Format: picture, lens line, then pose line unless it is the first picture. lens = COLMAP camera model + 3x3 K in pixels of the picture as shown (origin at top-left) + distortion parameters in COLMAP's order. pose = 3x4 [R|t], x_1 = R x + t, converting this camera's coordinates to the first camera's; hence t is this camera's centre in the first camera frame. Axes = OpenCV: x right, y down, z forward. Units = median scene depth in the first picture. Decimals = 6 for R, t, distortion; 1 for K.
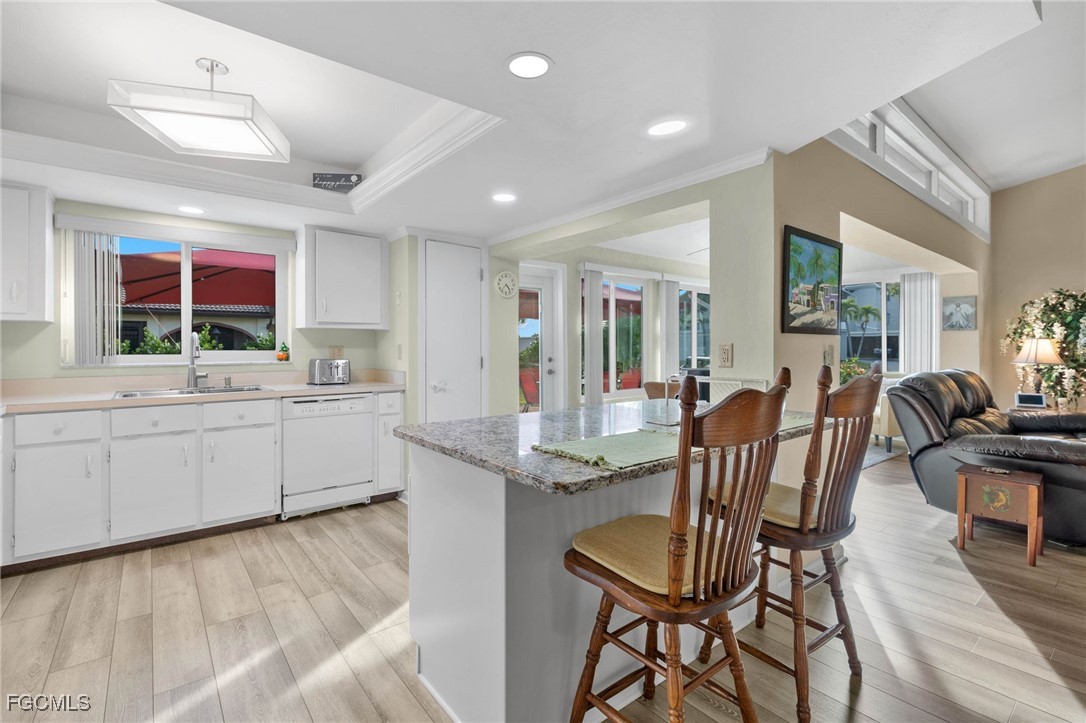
lens RADIAL K [[492.7, 0, 533.4], [0, 492.7, 346.0], [0, 0, 1]] dist [-0.003029, 0.000034]
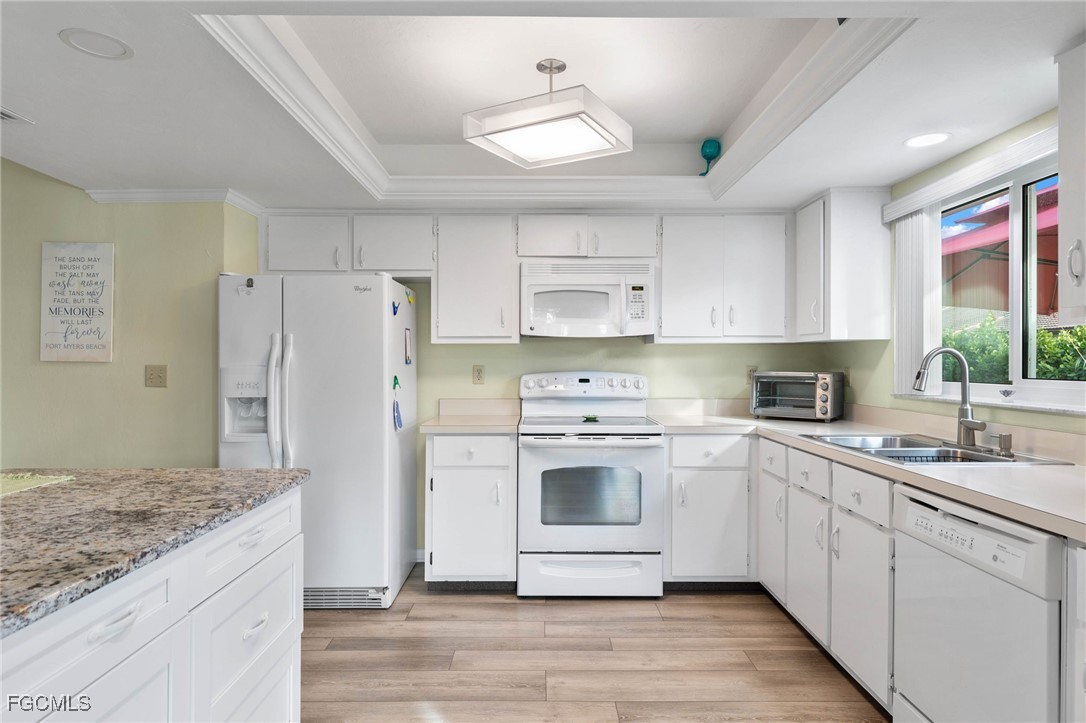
lens RADIAL K [[613.7, 0, 543.0], [0, 613.7, 361.5], [0, 0, 1]] dist [-0.001004, 0.000038]
pose [[-0.612873, 0.000727, -0.790181, 0.154727], [0.002361, 0.999997, -0.000911, -0.009708], [0.790178, -0.002424, -0.612873, 1.040532]]
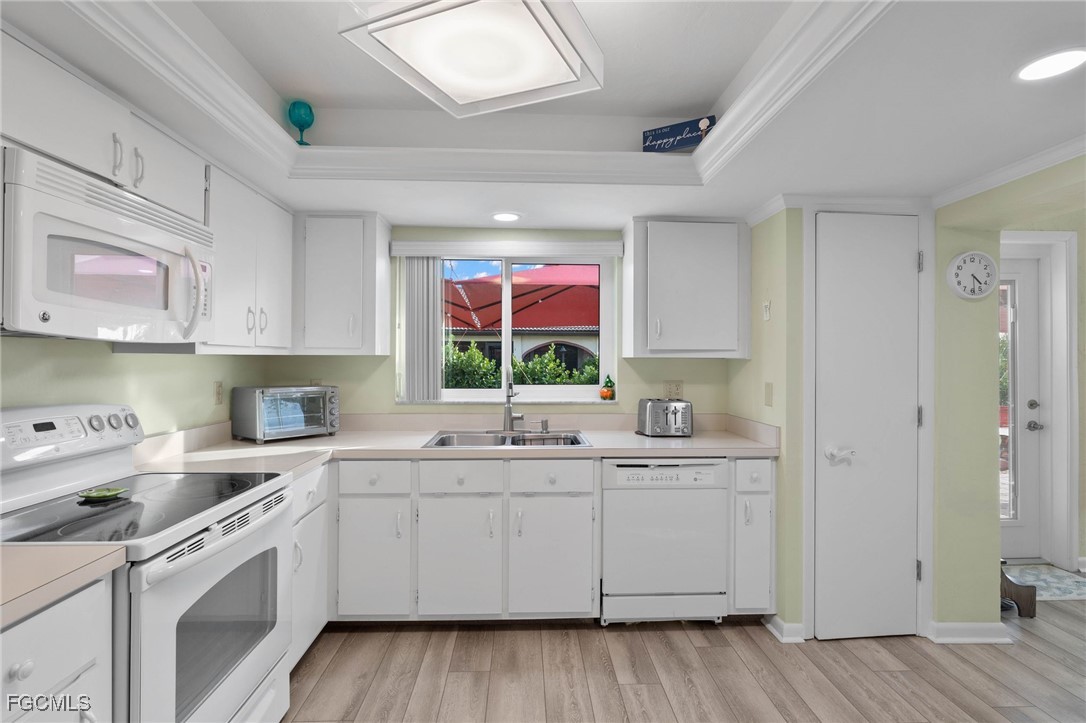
lens RADIAL K [[505.6, 0, 543.0], [0, 505.6, 361.5], [0, 0, 1]] dist [-0.001309, -0.000135]
pose [[0.811297, 0.006329, -0.584600, -0.142719], [-0.004553, 0.999979, 0.004506, -0.037036], [0.584616, -0.000994, 0.811309, 0.334796]]
